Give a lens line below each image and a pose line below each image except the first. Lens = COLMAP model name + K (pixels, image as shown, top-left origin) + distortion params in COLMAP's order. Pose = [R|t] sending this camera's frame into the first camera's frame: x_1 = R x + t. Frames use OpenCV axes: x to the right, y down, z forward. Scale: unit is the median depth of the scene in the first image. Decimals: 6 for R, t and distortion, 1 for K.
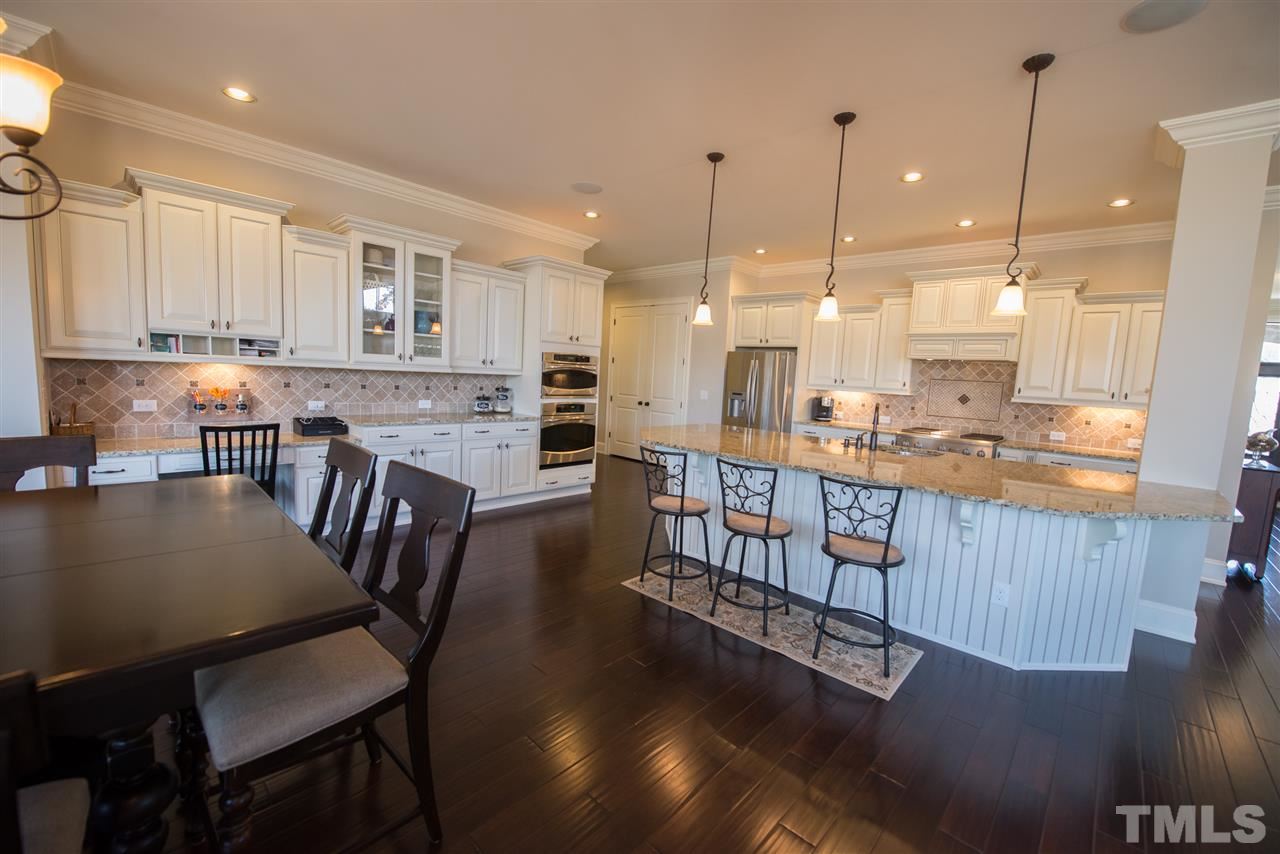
lens RADIAL K [[506.7, 0, 640.0], [0, 506.7, 427.0], [0, 0, 1]] dist [-0.020123, 0.000016]
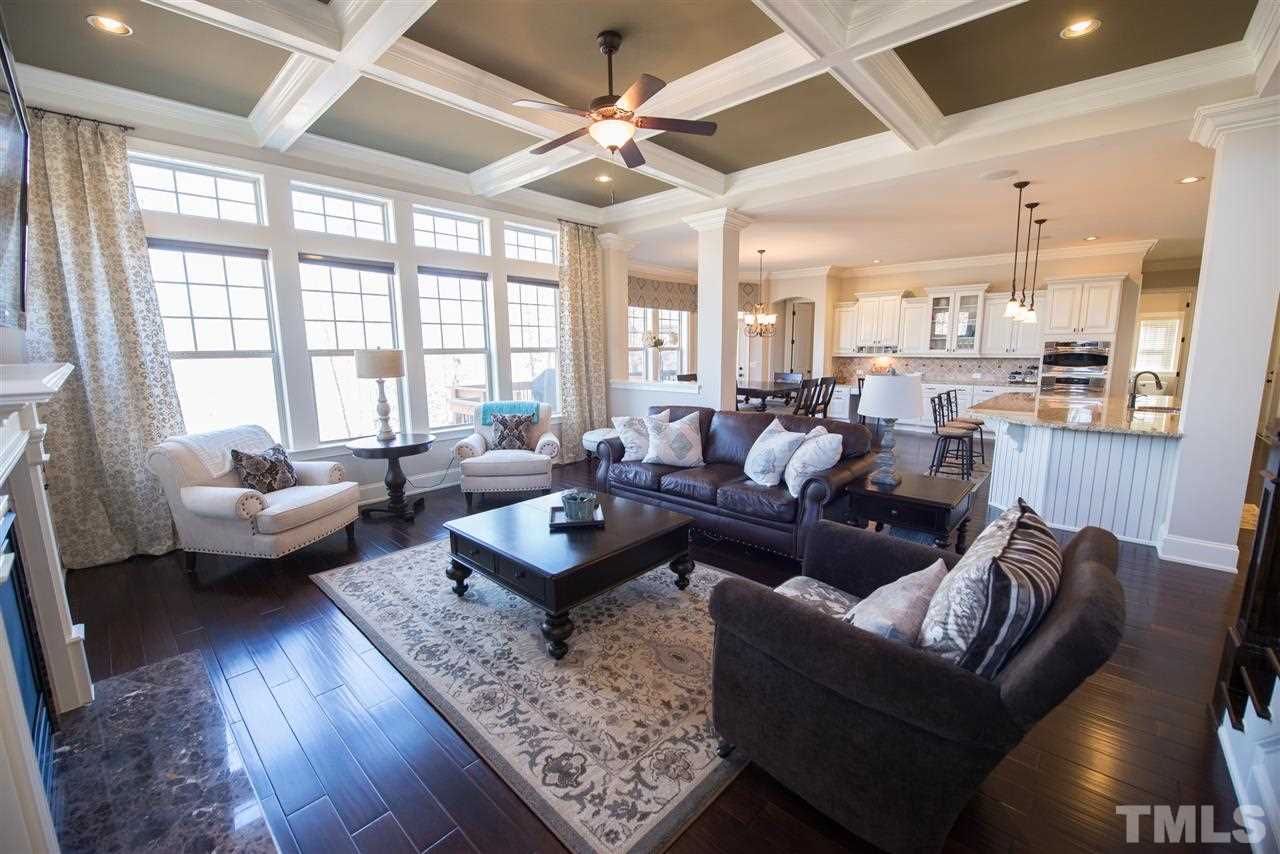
lens RADIAL K [[506.7, 0, 640.0], [0, 506.7, 427.0], [0, 0, 1]] dist [-0.020123, 0.000016]
pose [[0.032313, 0.094654, -0.994986, 1.529464], [-0.098604, 0.990951, 0.091068, 0.104652], [0.994602, 0.095167, 0.041353, -0.278622]]
